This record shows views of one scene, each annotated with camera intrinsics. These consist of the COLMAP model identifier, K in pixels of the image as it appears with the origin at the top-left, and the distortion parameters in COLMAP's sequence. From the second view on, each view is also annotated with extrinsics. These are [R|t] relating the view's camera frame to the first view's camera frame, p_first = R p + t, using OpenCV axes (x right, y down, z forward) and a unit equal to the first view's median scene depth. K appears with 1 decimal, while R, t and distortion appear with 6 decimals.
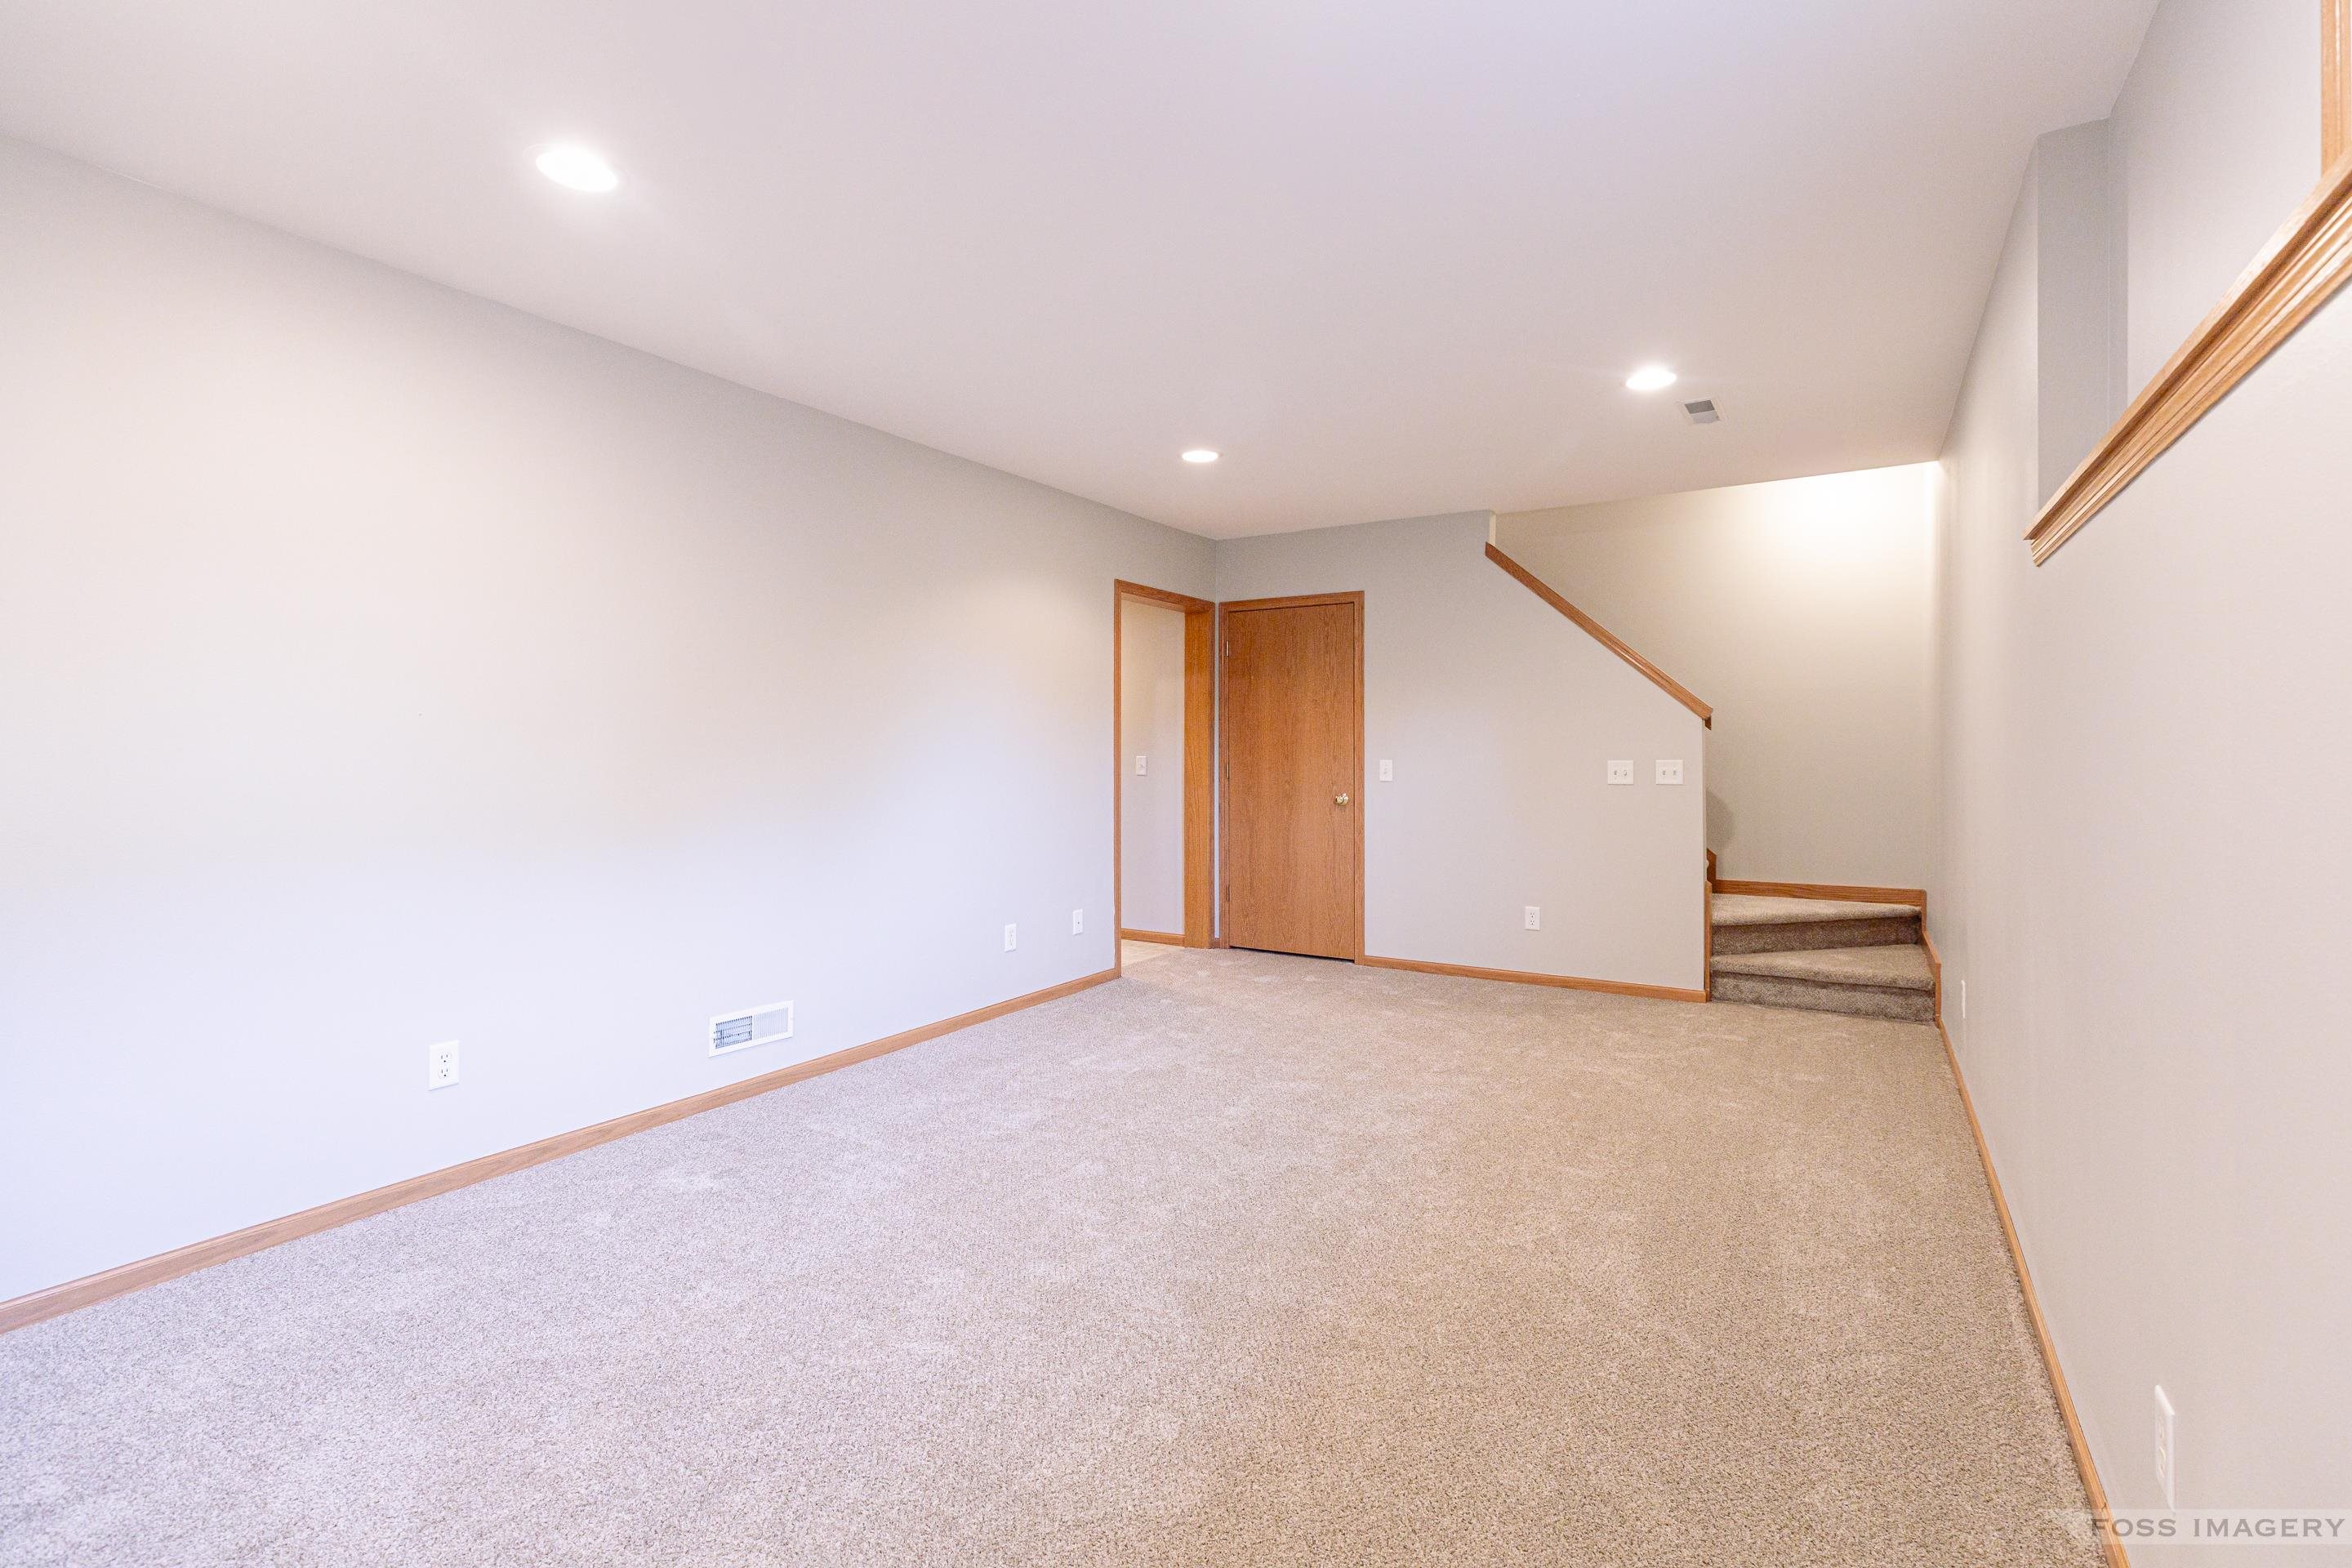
lens RADIAL K [[1057.7, 0, 1177.9], [0, 1057.7, 745.8], [0, 0, 1]] dist [-0.003142, 0.000428]
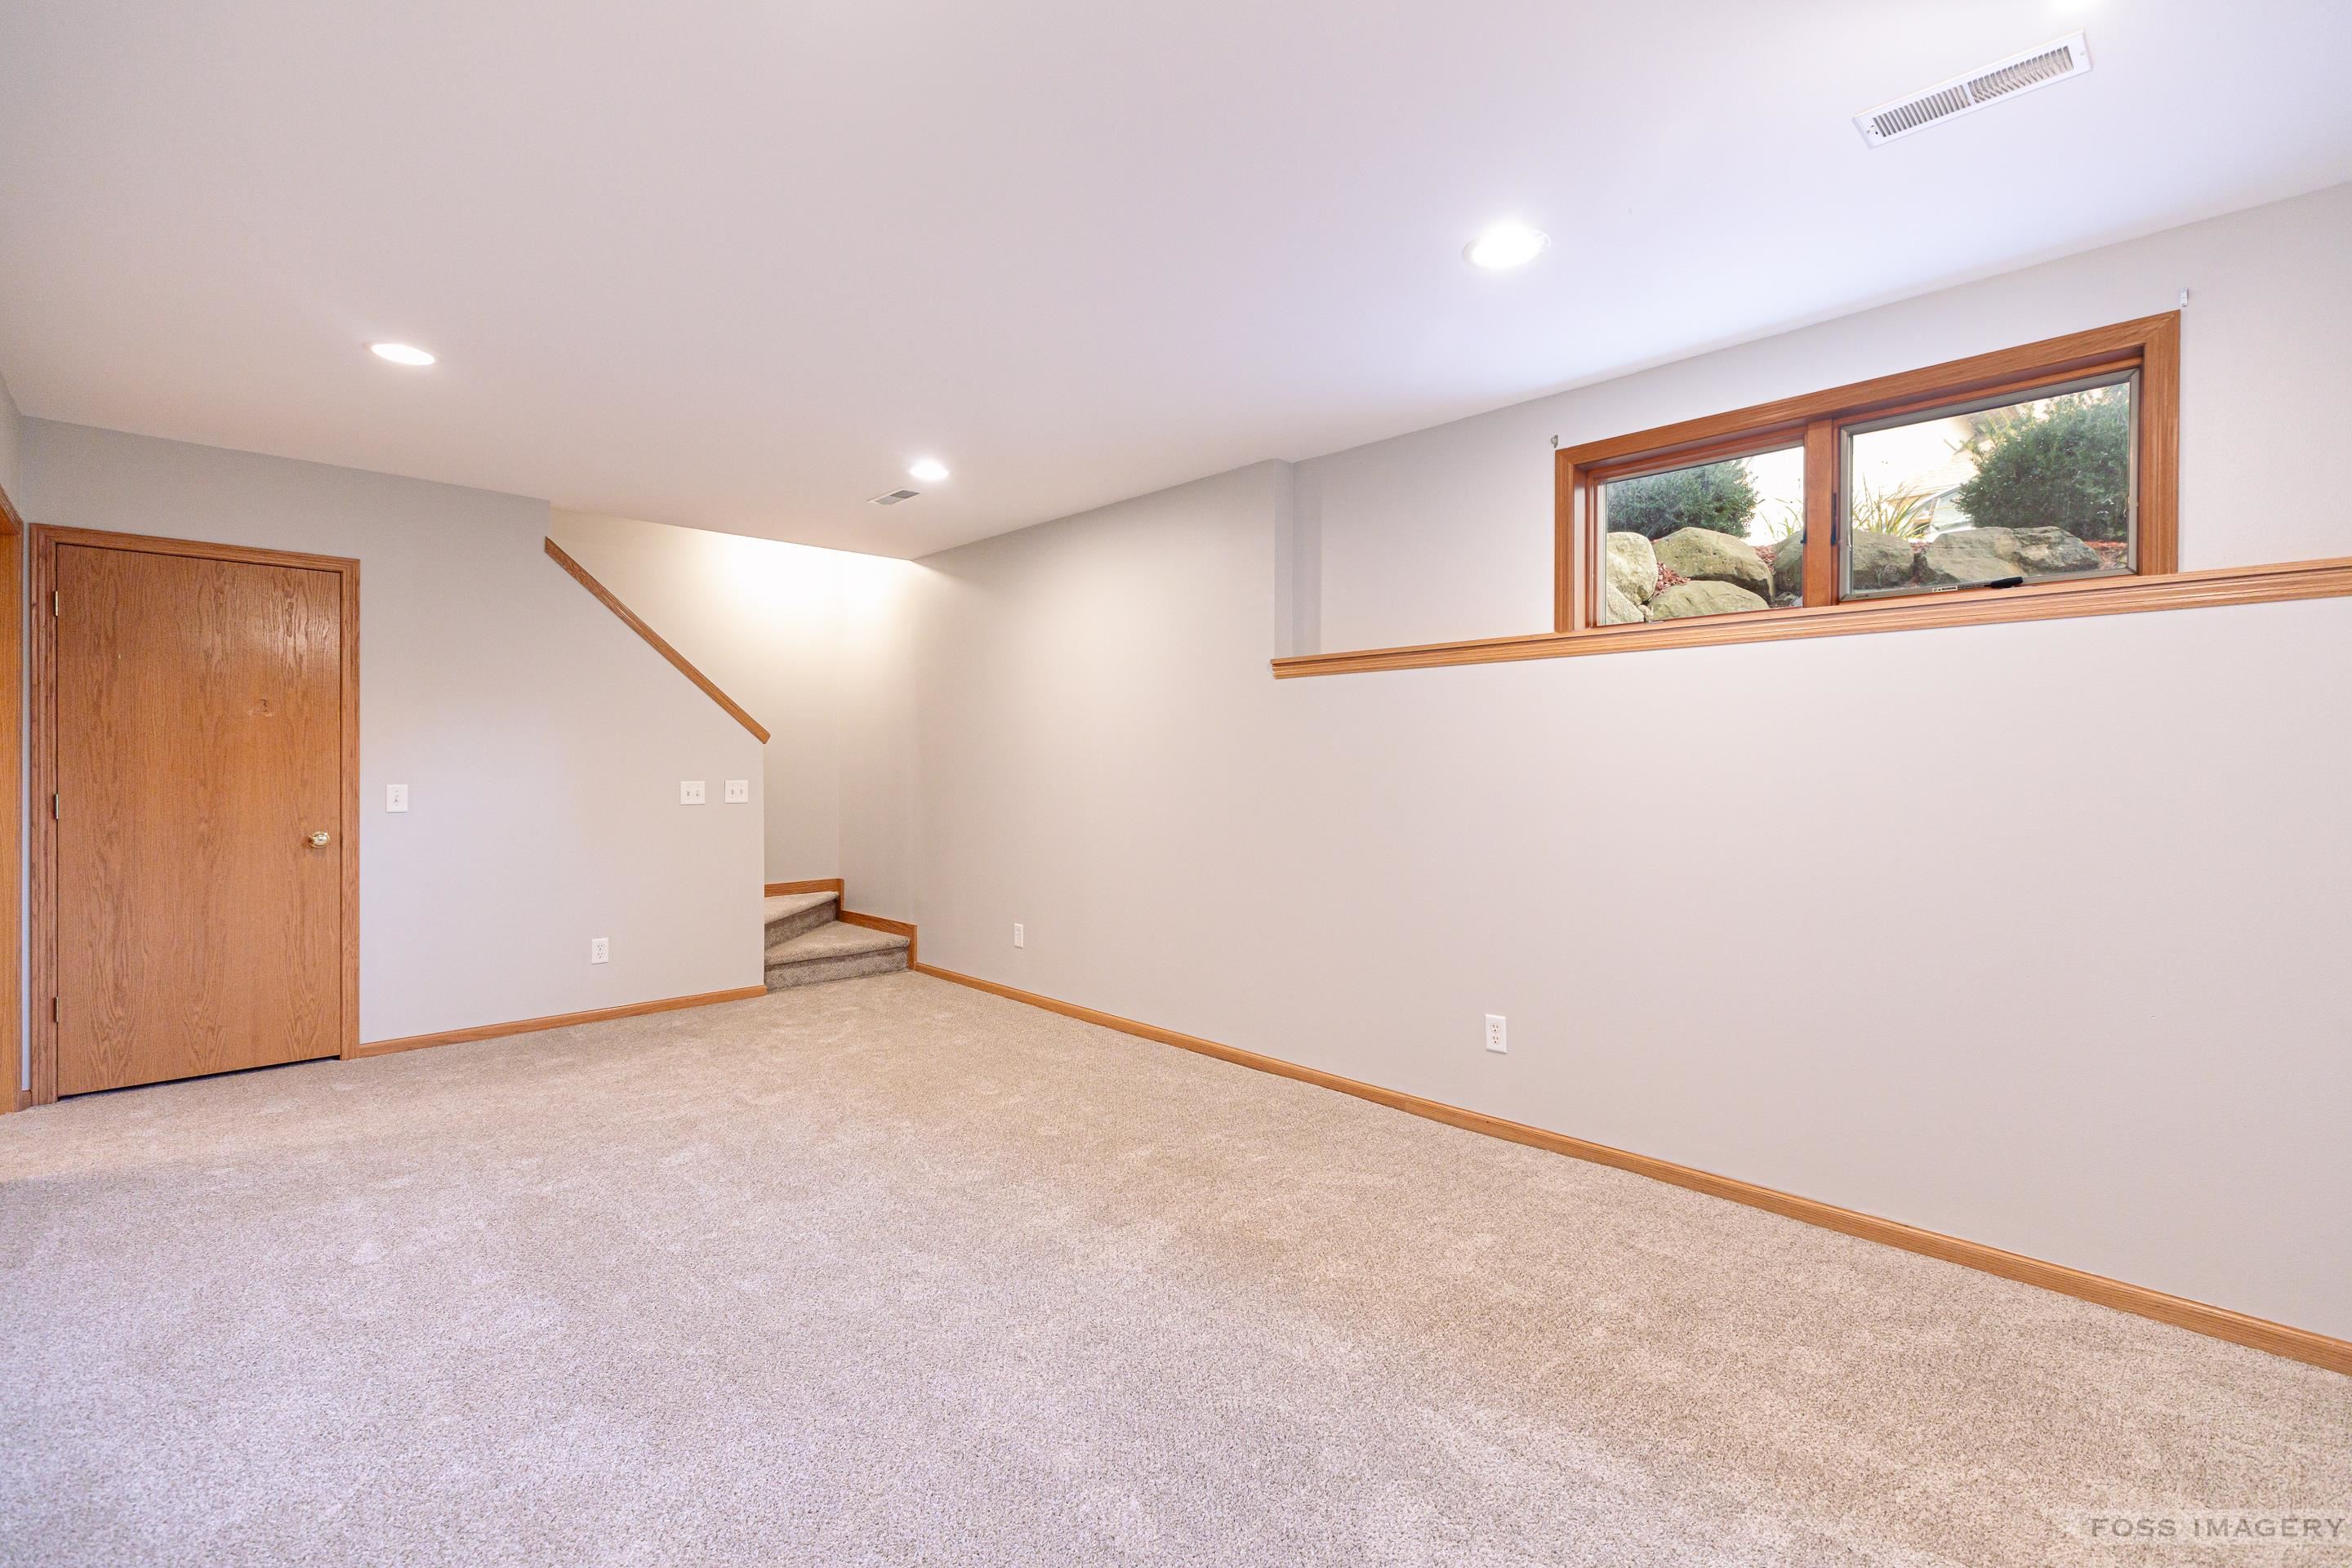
lens RADIAL K [[1057.7, 0, 1168.1], [0, 1057.7, 778.6], [0, 0, 1]] dist [-0.003142, 0.000428]
pose [[0.244276, -0.007485, 0.969677, -0.450138], [-0.001593, 0.999966, 0.008120, 0.001961], [-0.969704, -0.003528, 0.244256, 0.282394]]
